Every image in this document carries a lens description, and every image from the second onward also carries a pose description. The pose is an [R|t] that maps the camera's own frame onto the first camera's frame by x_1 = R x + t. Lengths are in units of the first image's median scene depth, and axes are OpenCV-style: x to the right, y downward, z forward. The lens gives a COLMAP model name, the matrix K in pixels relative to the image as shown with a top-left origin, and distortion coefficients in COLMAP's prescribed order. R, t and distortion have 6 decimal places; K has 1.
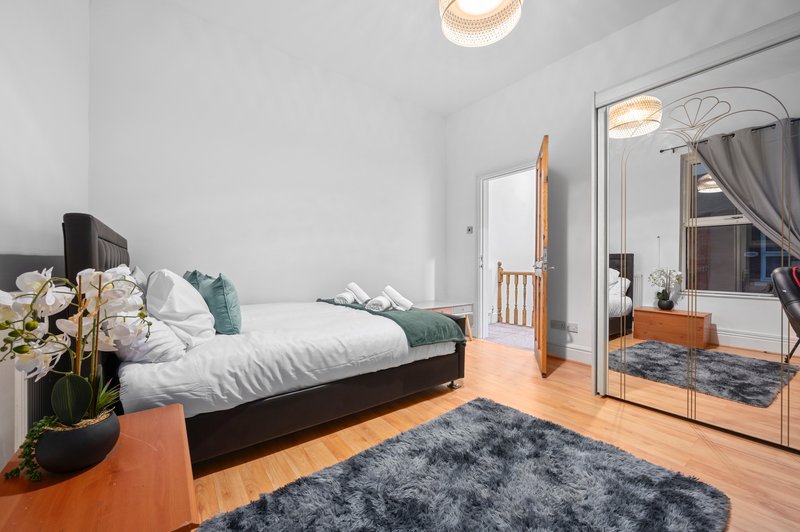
lens RADIAL K [[327.3, 0, 391.7], [0, 327.3, 267.1], [0, 0, 1]] dist [-0.001148, -0.000326]
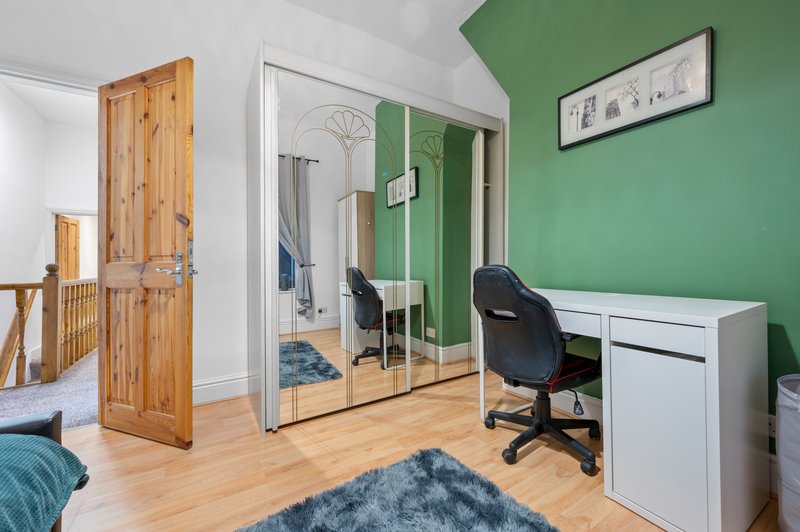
lens RADIAL K [[327.3, 0, 391.7], [0, 327.3, 267.1], [0, 0, 1]] dist [-0.001148, -0.000326]
pose [[0.037448, 0.006957, 0.999274, -0.167755], [0.013796, 0.999877, -0.007478, 0.003732], [-0.999203, 0.014066, 0.037348, 0.761895]]
